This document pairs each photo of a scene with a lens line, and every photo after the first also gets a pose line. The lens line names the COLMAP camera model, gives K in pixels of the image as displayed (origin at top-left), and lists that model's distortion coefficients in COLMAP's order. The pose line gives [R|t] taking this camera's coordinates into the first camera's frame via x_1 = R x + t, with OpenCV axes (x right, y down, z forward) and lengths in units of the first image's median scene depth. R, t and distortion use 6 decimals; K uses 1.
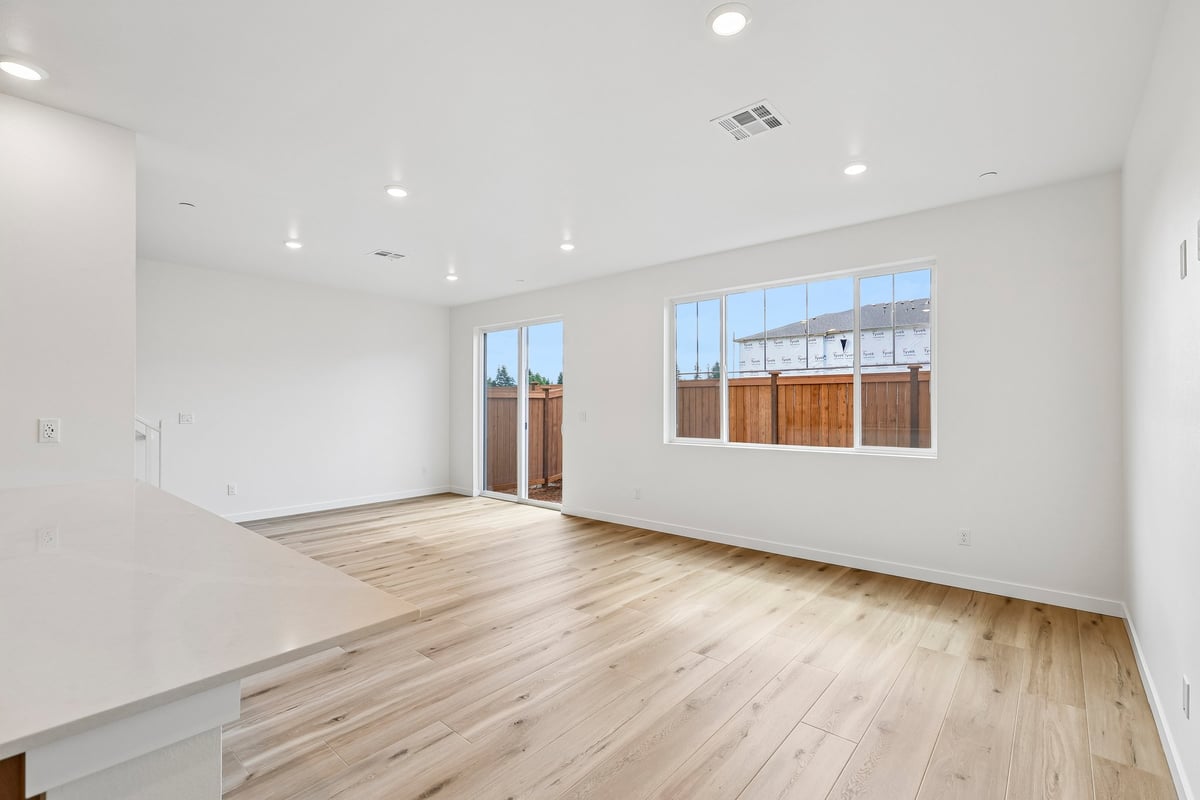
lens RADIAL K [[534.2, 0, 598.8], [0, 534.2, 403.1], [0, 0, 1]] dist [-0.001341, 0.000433]
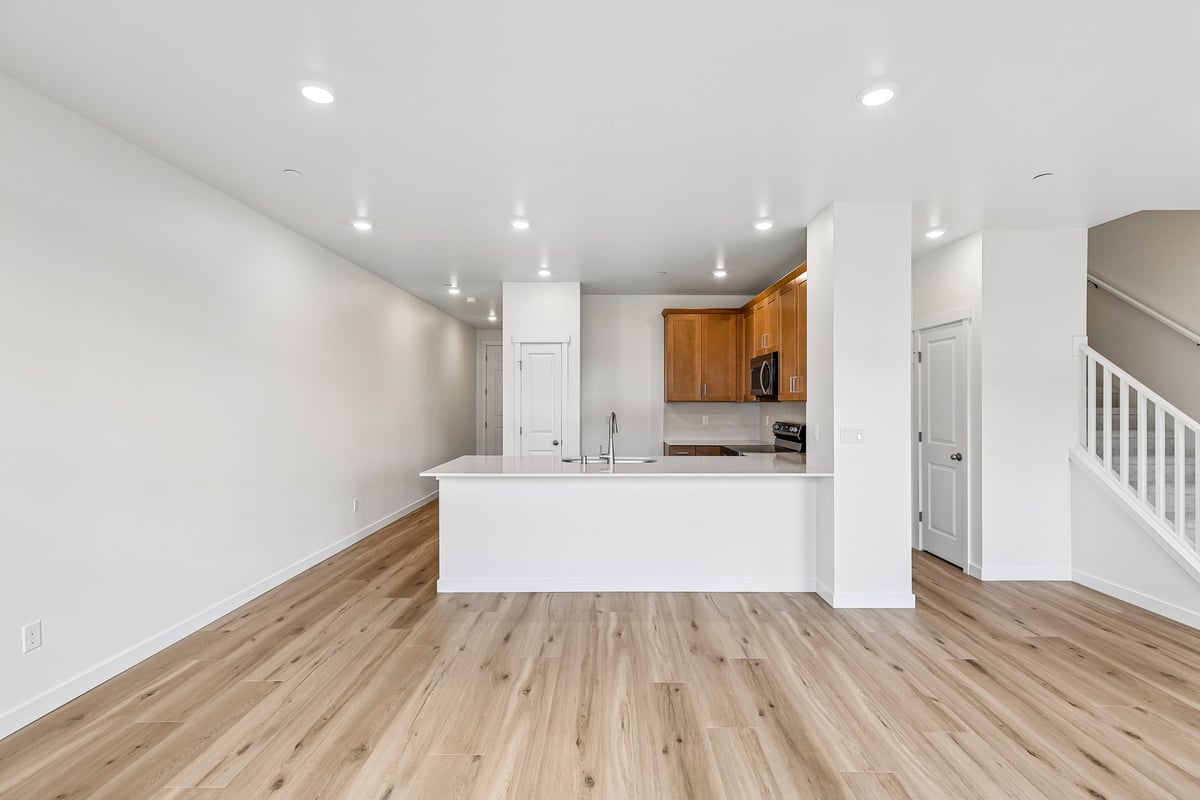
lens RADIAL K [[527.3, 0, 610.4], [0, 527.3, 400.0], [0, 0, 1]] dist [-0.000312, 0.000461]
pose [[-0.751399, -0.002029, -0.659844, 0.276467], [0.001067, 0.999990, -0.004290, -0.022434], [0.659847, -0.003927, -0.751390, 1.209736]]
